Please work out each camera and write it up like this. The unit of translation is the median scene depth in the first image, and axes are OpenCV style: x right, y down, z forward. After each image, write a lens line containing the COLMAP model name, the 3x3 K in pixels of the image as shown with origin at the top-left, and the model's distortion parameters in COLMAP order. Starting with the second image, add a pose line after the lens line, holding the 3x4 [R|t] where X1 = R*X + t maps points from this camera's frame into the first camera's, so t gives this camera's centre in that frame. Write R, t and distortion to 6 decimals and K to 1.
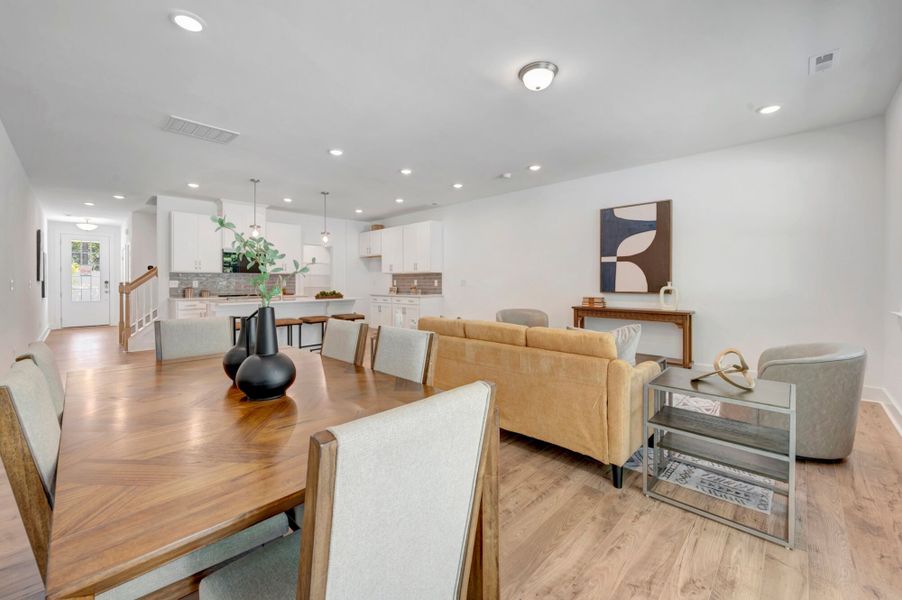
lens RADIAL K [[362.6, 0, 452.6], [0, 362.6, 279.4], [0, 0, 1]] dist [-0.000593, 0.000512]
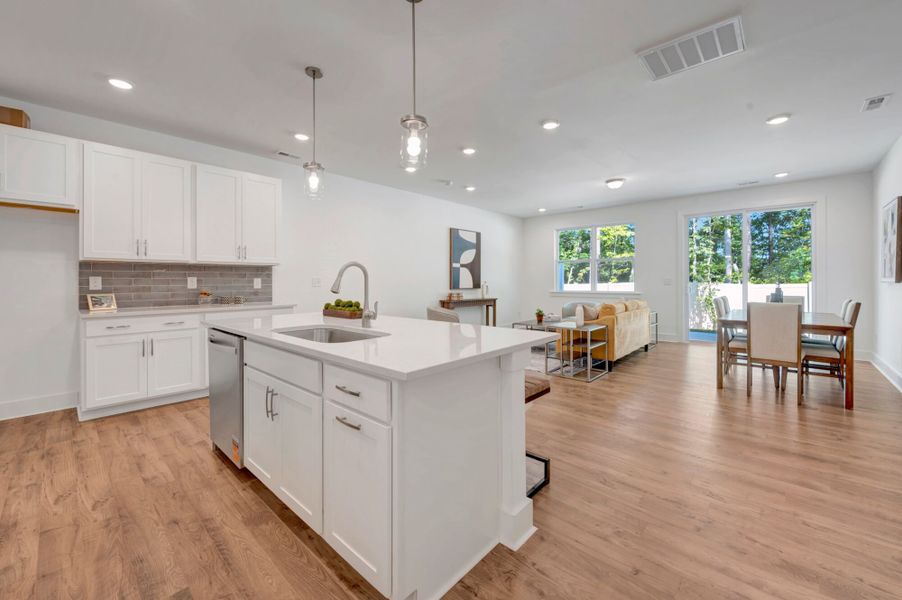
lens RADIAL K [[362.6, 0, 455.2], [0, 362.6, 280.5], [0, 0, 1]] dist [-0.000593, 0.000512]
pose [[-0.028847, 0.003741, 0.999577, -0.726037], [-0.006611, 0.999970, -0.003933, 0.006492], [-0.999562, -0.006722, -0.028821, 0.787891]]
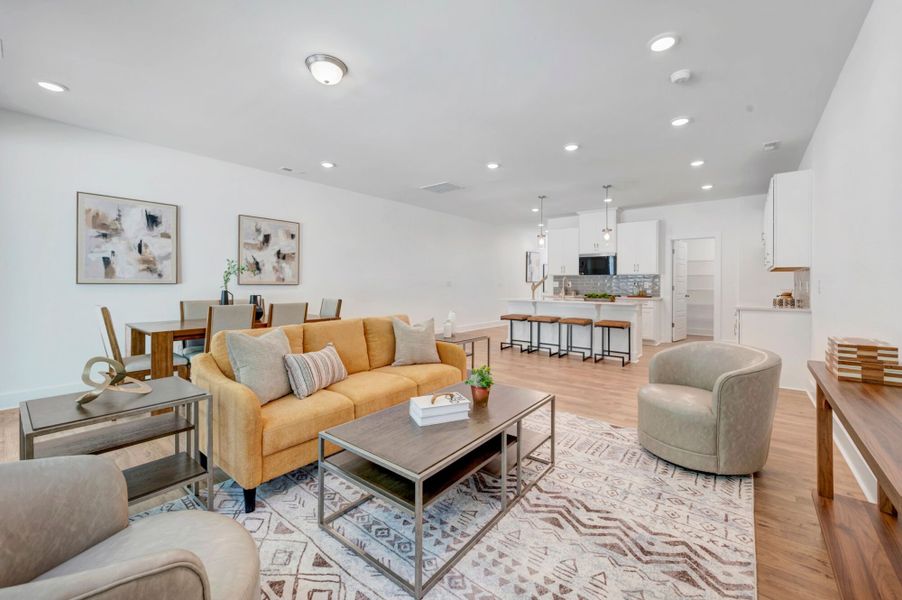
lens RADIAL K [[362.6, 0, 462.4], [0, 362.6, 286.0], [0, 0, 1]] dist [-0.000593, 0.000512]
pose [[0.110703, 0.011074, -0.993792, 0.485005], [0.003479, 0.999927, 0.011529, 0.001791], [0.993847, -0.004733, 0.110656, 0.498096]]
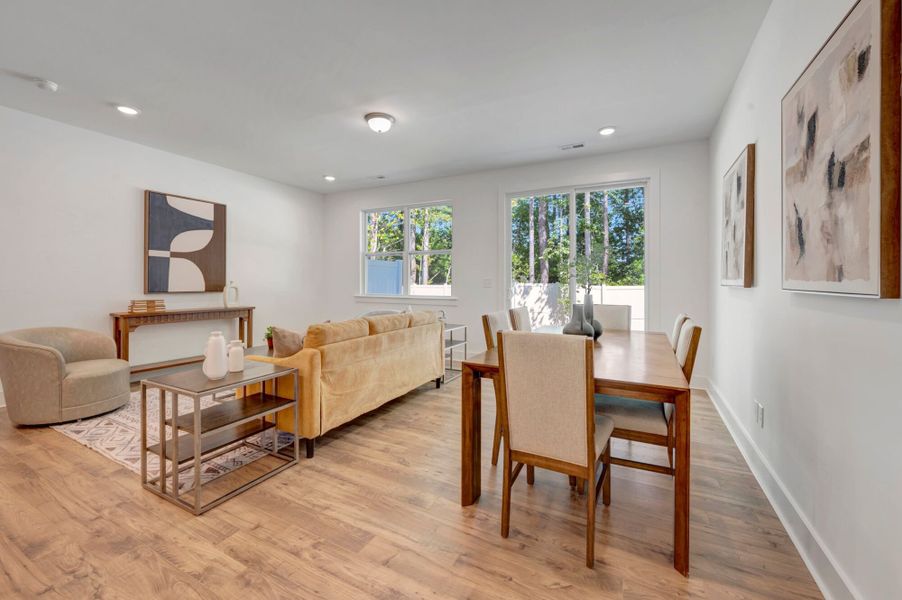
lens RADIAL K [[362.6, 0, 453.9], [0, 362.6, 280.6], [0, 0, 1]] dist [-0.000593, 0.000512]
pose [[-0.284495, 0.003176, 0.958672, -0.426846], [-0.012500, 0.999897, -0.007022, 0.003157], [-0.958596, -0.013981, -0.284426, 0.441615]]
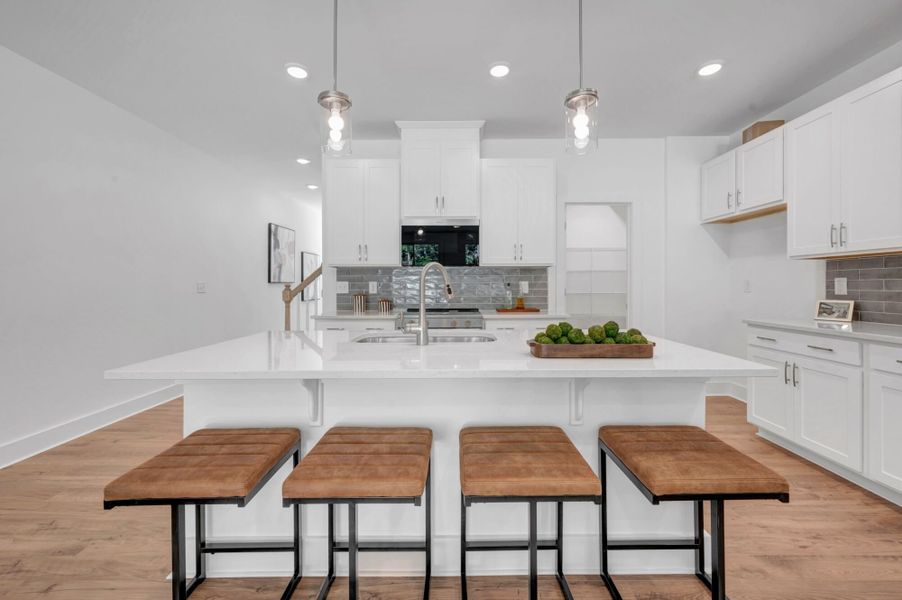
lens RADIAL K [[362.6, 0, 455.1], [0, 362.6, 285.8], [0, 0, 1]] dist [-0.000593, 0.000512]
pose [[0.690180, 0.003748, -0.723628, -0.207224], [0.005862, 0.999925, 0.010770, 0.004457], [0.723614, -0.011675, 0.690106, 0.698983]]
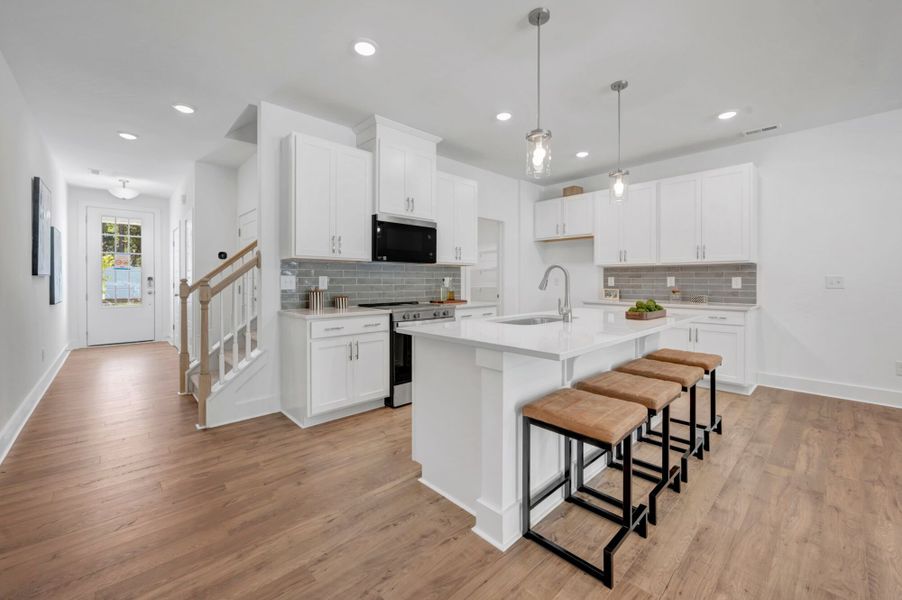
lens RADIAL K [[362.6, 0, 452.0], [0, 362.6, 277.8], [0, 0, 1]] dist [-0.000593, 0.000512]
pose [[0.998546, 0.004007, -0.053756, -0.497970], [-0.003994, 0.999992, 0.000354, 0.004698], [0.053757, -0.000139, 0.998554, 0.494436]]
